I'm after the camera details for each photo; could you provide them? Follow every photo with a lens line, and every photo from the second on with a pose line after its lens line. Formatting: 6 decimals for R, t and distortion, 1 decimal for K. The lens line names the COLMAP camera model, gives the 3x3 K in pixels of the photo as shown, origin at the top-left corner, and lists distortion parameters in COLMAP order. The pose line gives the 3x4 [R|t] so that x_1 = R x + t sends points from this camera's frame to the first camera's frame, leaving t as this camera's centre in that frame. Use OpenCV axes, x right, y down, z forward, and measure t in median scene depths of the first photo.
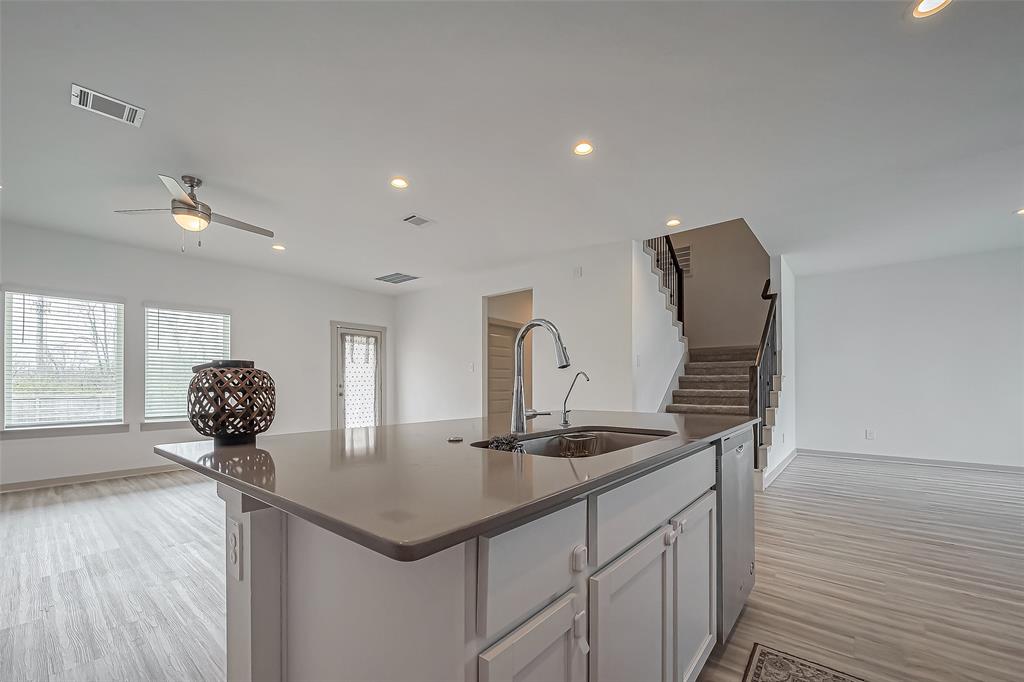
lens RADIAL K [[408.9, 0, 528.8], [0, 408.9, 383.9], [0, 0, 1]] dist [0.002618, -0.000152]
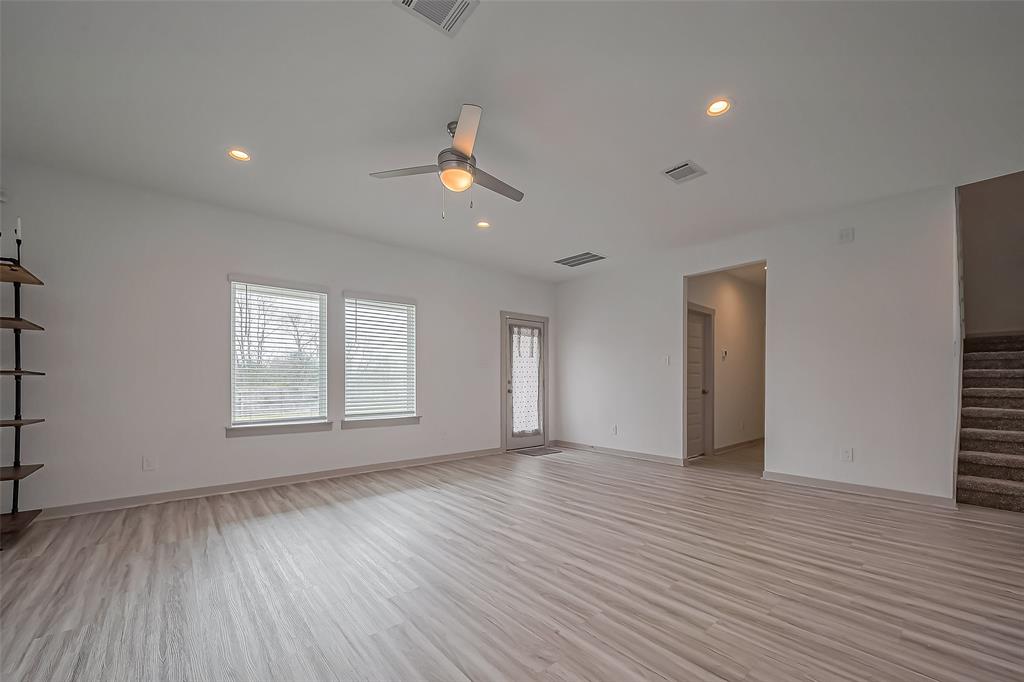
lens RADIAL K [[408.9, 0, 529.2], [0, 408.9, 382.9], [0, 0, 1]] dist [0.002618, -0.000152]
pose [[0.986191, 0.003099, -0.165582, -0.264211], [-0.002307, 0.999985, 0.004975, 0.001943], [0.165595, -0.004525, 0.986183, 0.106047]]
